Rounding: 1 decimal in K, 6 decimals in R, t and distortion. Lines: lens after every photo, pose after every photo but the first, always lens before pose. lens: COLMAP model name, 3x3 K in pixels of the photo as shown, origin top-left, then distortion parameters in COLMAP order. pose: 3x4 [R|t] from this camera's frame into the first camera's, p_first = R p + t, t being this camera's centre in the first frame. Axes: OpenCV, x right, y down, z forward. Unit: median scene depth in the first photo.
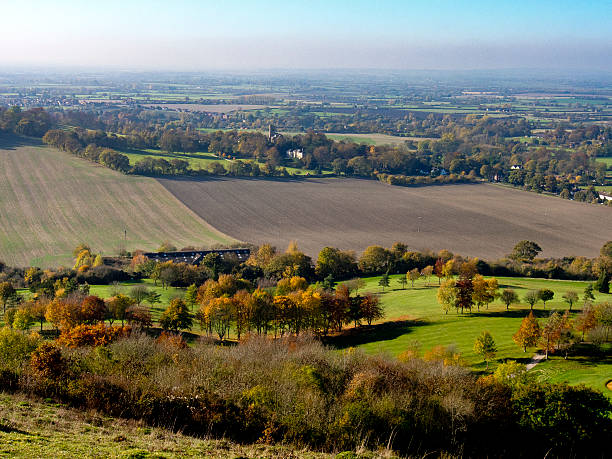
lens RADIAL K [[1062.3, 0, 306.0], [0, 1062.3, 229.5], [0, 0, 1]] dist [0.007619, 0.024037]
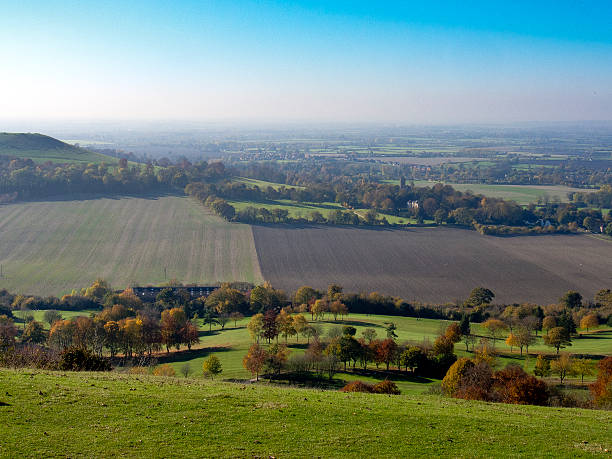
lens RADIAL K [[1011.3, 0, 306.0], [0, 1011.3, 229.5], [0, 0, 1]] dist [0.026250, 0.068962]
pose [[0.965018, 0.014843, -0.261765, 0.172731], [-0.026477, 0.998809, -0.040972, -0.000680], [0.260845, 0.046469, 0.964262, -0.025407]]
